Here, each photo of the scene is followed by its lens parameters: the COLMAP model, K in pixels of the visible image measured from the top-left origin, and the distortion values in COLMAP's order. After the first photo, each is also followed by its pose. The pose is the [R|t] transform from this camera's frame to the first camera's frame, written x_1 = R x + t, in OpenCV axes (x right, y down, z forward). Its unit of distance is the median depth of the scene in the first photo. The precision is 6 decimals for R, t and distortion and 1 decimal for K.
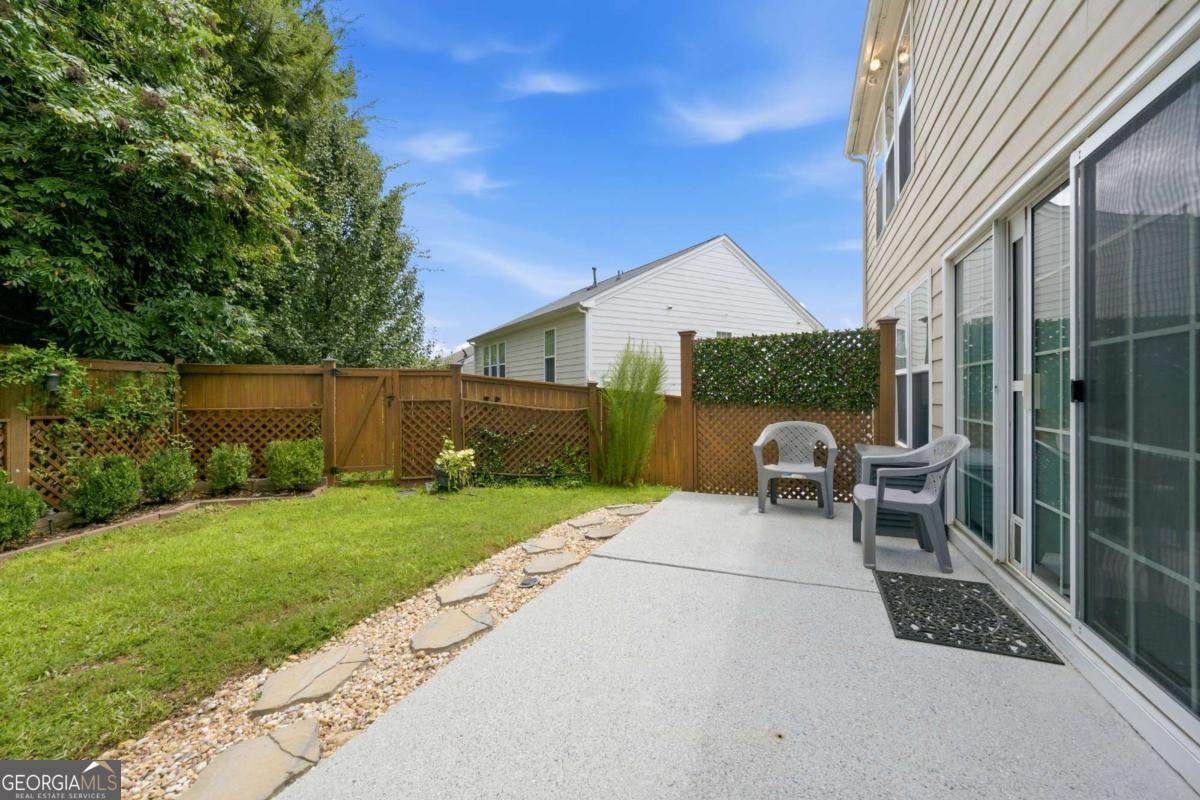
lens RADIAL K [[472.5, 0, 600.0], [0, 472.5, 400.0], [0, 0, 1]] dist [-0.000034, -0.000052]
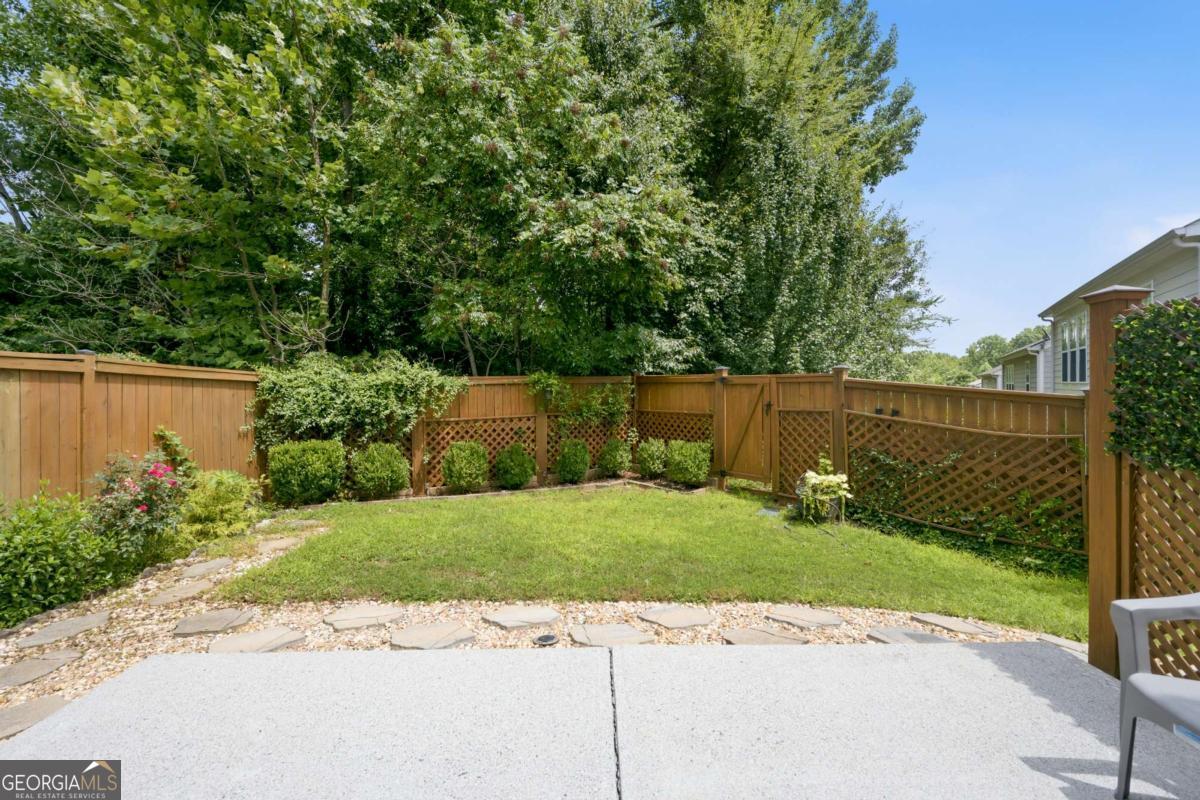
lens RADIAL K [[492.2, 0, 599.9], [0, 492.2, 384.9], [0, 0, 1]] dist [0.001361, 0.000085]
pose [[0.411206, 0.001075, -0.911542, 0.307513], [-0.008767, 0.999958, -0.002776, -0.040751], [0.911500, 0.009133, 0.411198, 0.285476]]
